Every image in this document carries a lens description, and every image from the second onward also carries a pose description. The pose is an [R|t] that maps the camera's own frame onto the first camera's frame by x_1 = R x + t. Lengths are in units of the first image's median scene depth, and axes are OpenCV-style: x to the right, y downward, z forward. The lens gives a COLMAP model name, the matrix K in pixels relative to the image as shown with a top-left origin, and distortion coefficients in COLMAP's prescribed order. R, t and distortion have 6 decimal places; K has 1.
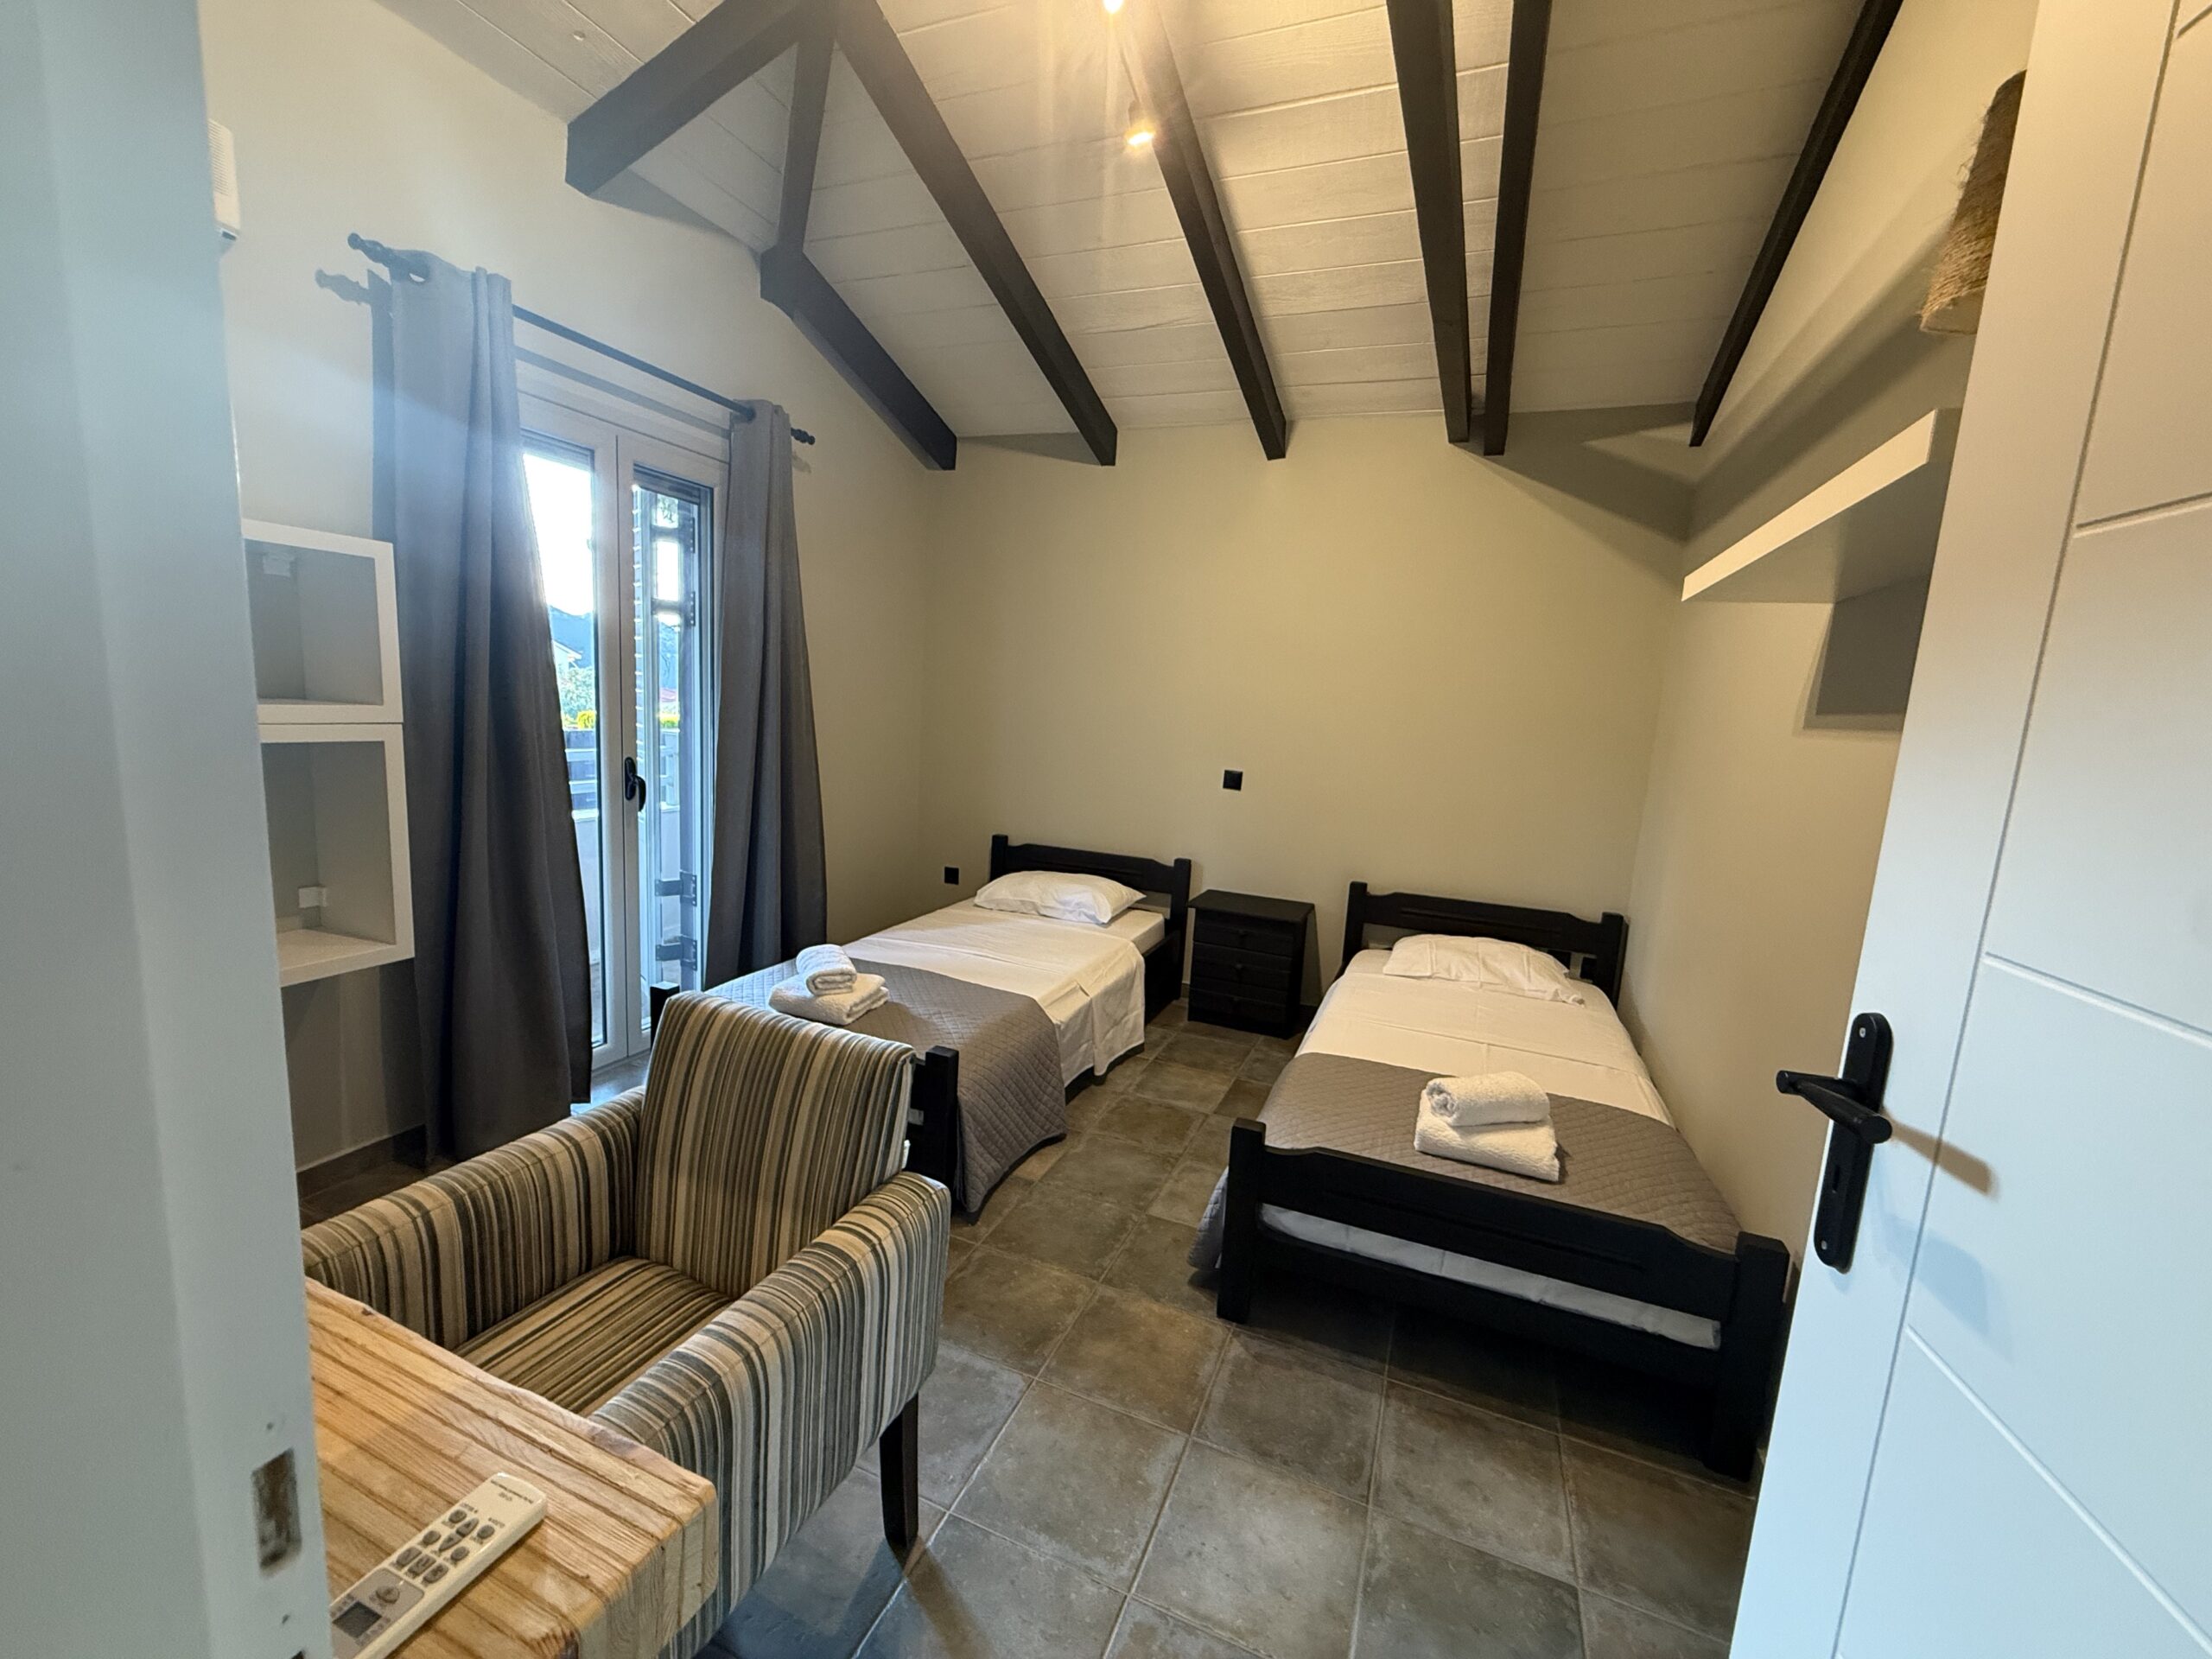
lens RADIAL K [[877.7, 0, 1102.9], [0, 877.7, 833.6], [0, 0, 1]] dist [-0.000260, -0.000145]
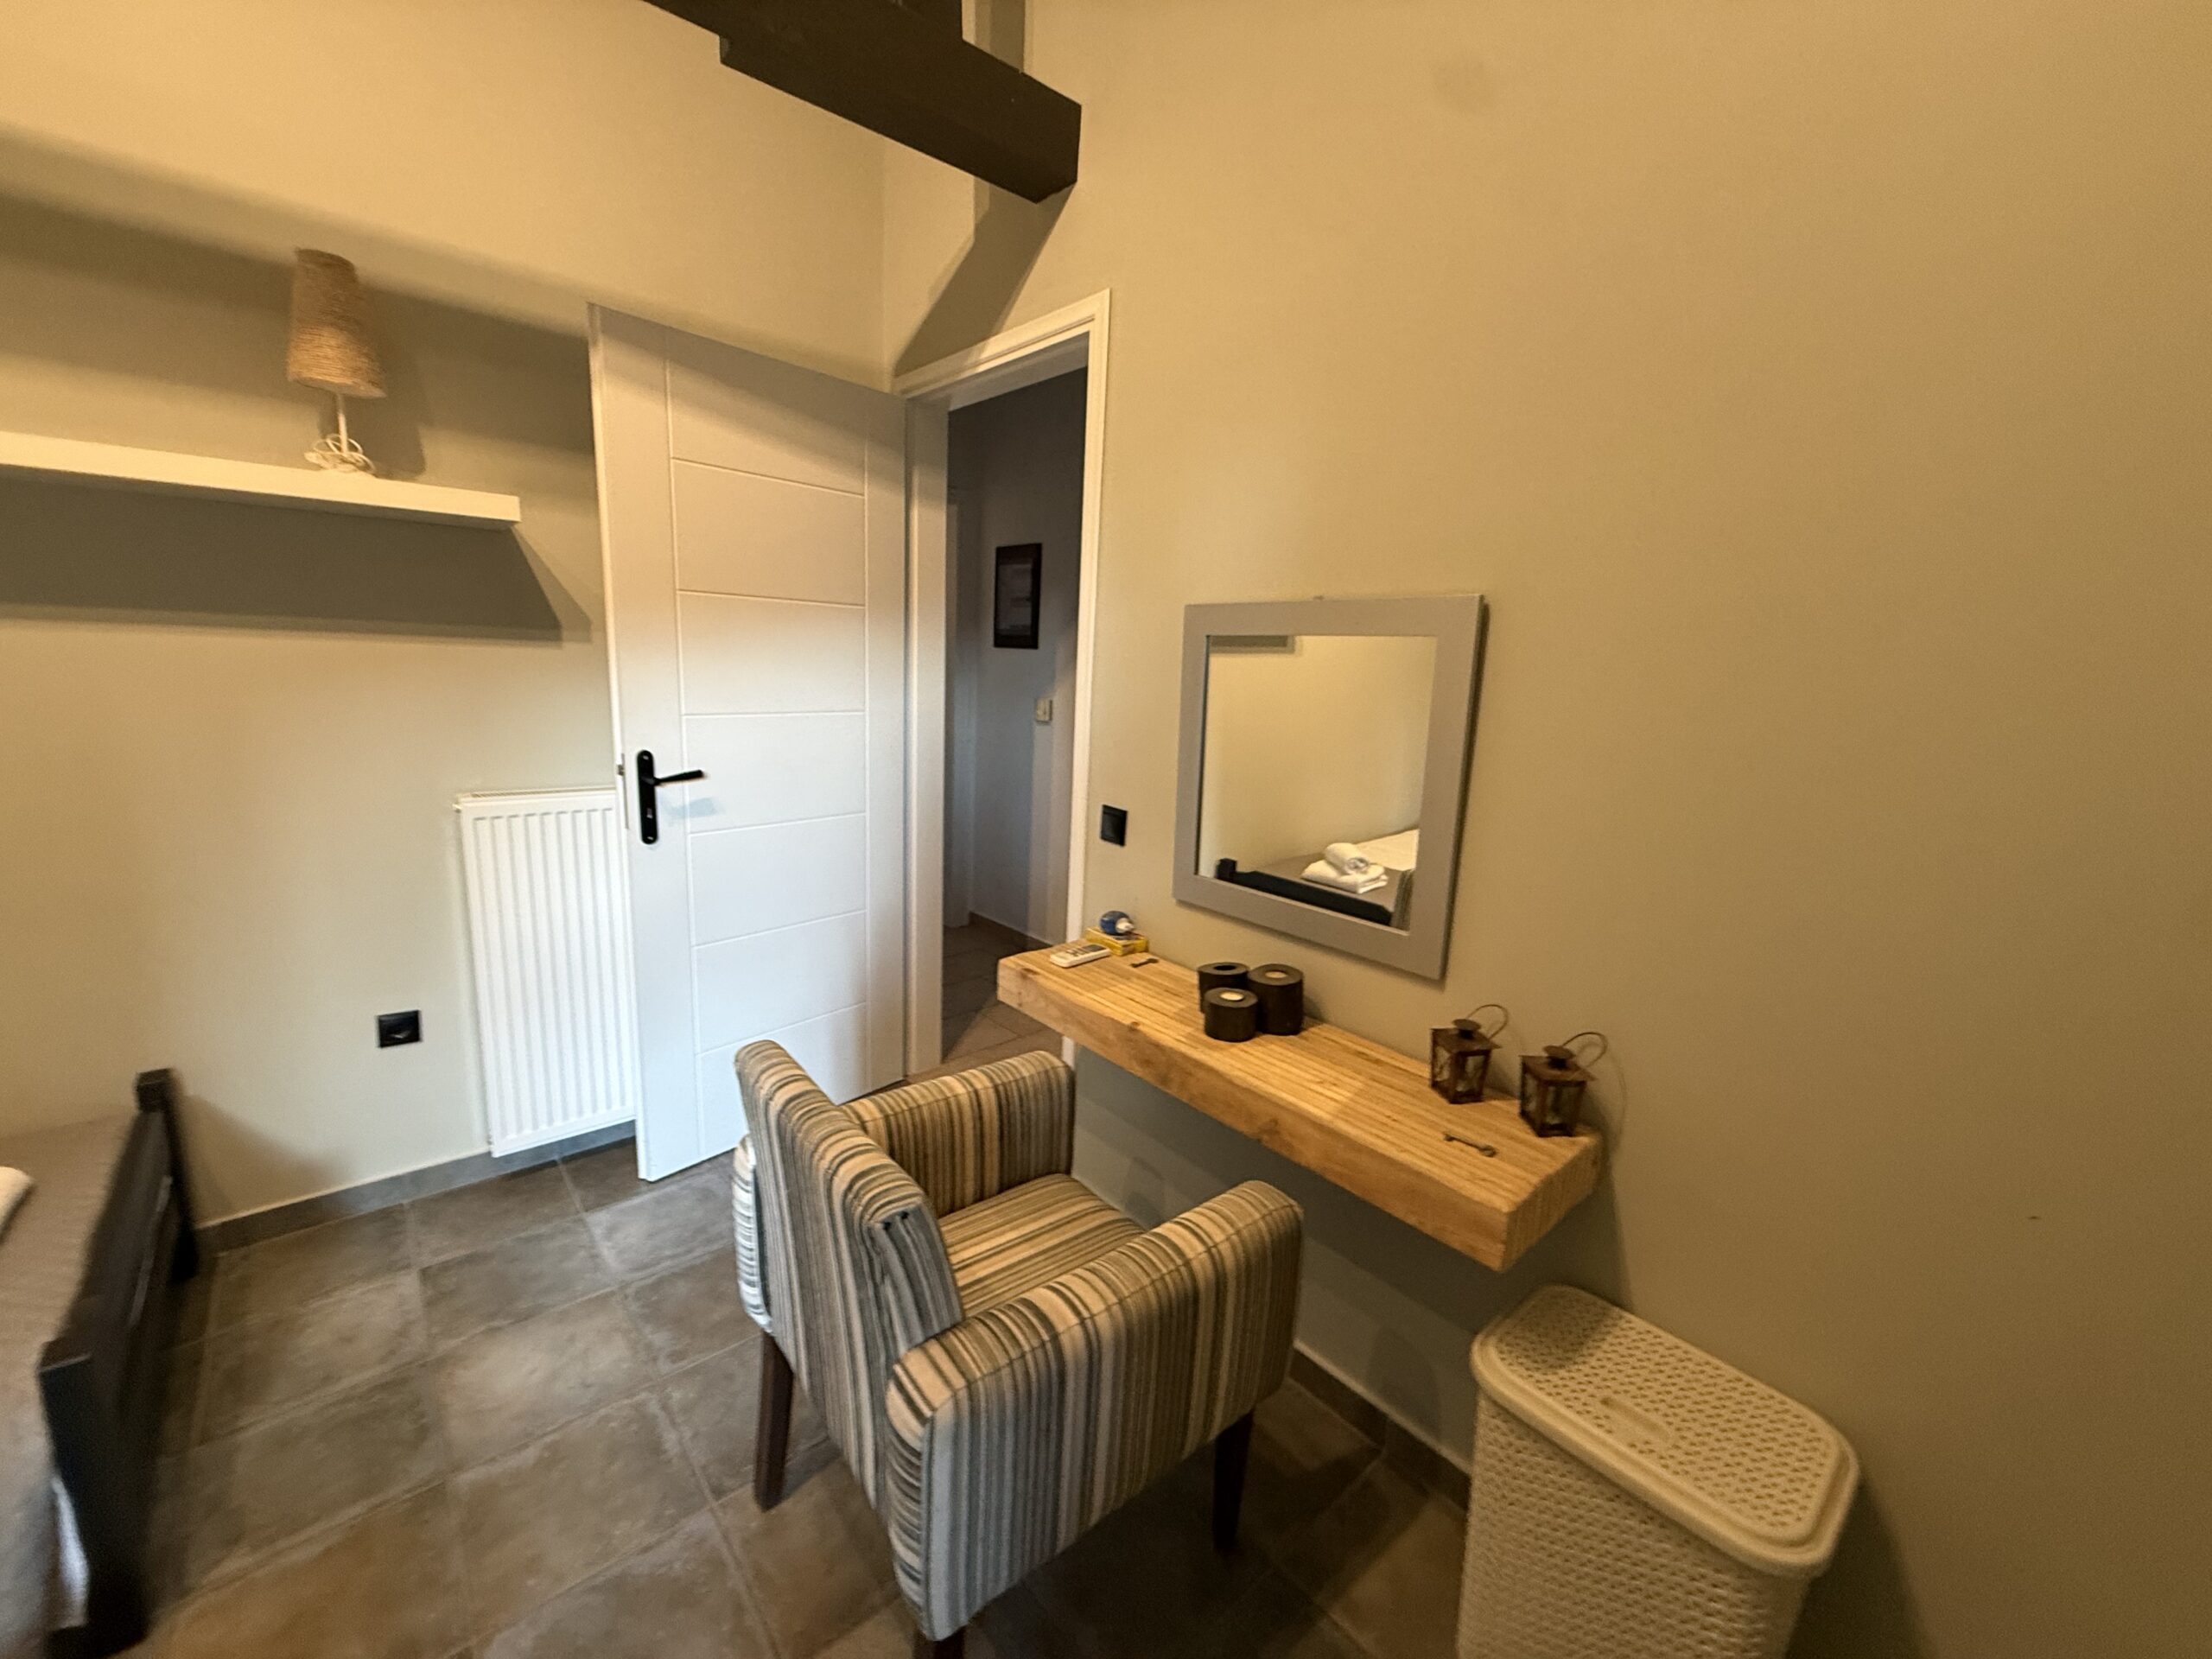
lens RADIAL K [[877.7, 0, 1102.9], [0, 877.7, 833.6], [0, 0, 1]] dist [-0.000260, -0.000145]
pose [[-0.891635, -0.179302, 0.415737, -0.790222], [-0.027011, 0.937671, 0.346473, -0.265327], [-0.451948, 0.297697, -0.840904, 1.330746]]
